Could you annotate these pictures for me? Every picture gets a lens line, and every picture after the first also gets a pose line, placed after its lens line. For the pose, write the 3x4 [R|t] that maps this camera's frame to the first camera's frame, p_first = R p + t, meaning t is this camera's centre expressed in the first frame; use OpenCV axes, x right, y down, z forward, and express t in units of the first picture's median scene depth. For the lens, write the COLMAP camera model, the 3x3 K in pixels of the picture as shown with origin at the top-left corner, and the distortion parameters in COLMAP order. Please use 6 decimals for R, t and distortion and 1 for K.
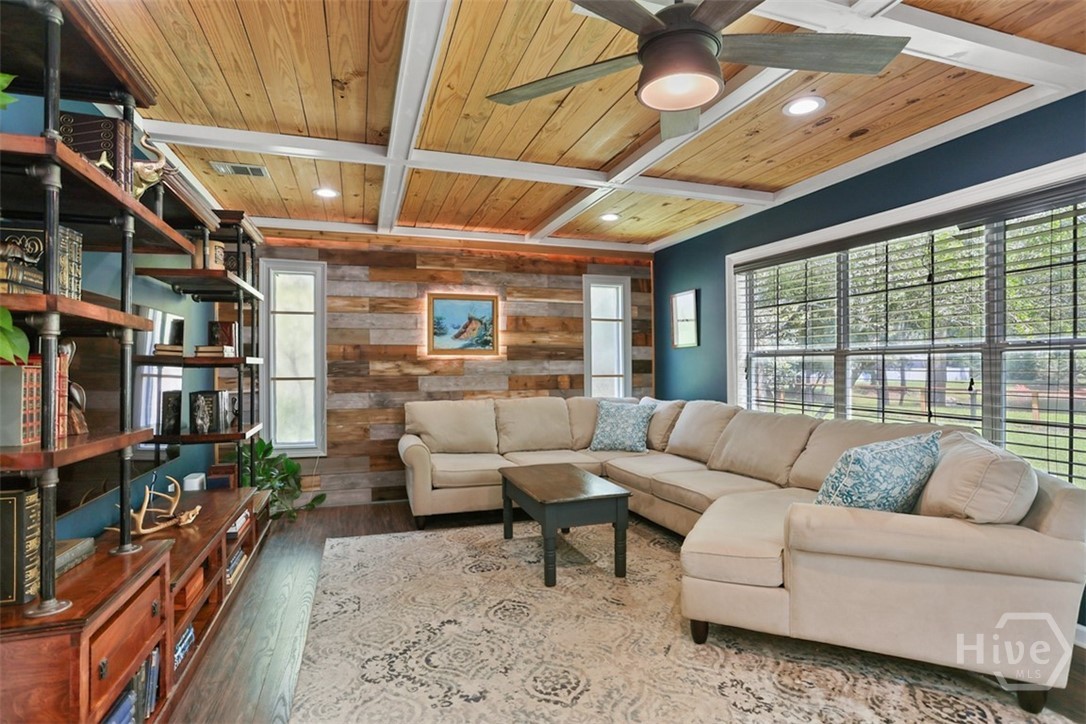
lens RADIAL K [[531.9, 0, 537.9], [0, 531.9, 365.9], [0, 0, 1]] dist [-0.031434, 0.015037]
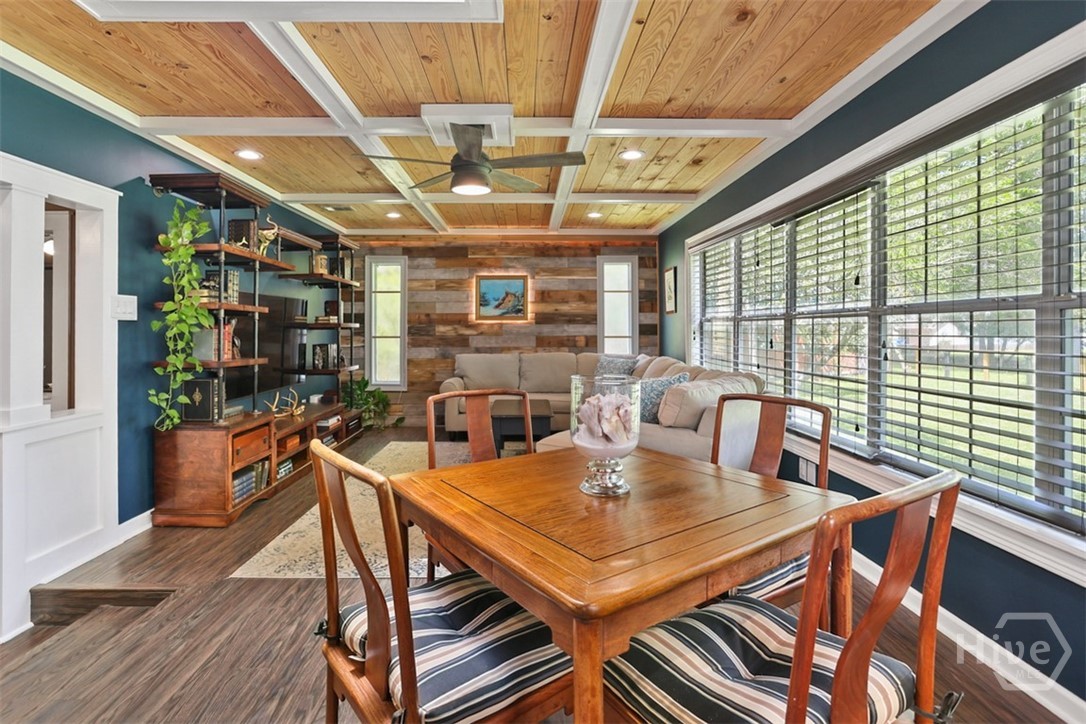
lens RADIAL K [[554.1, 0, 538.8], [0, 554.1, 325.7], [0, 0, 1]] dist [-0.002680, 0.000123]
pose [[0.951579, 0.000748, -0.307404, 0.383464], [-0.001815, 0.999993, -0.003184, -0.002909], [0.307399, 0.003588, 0.951574, -0.306273]]
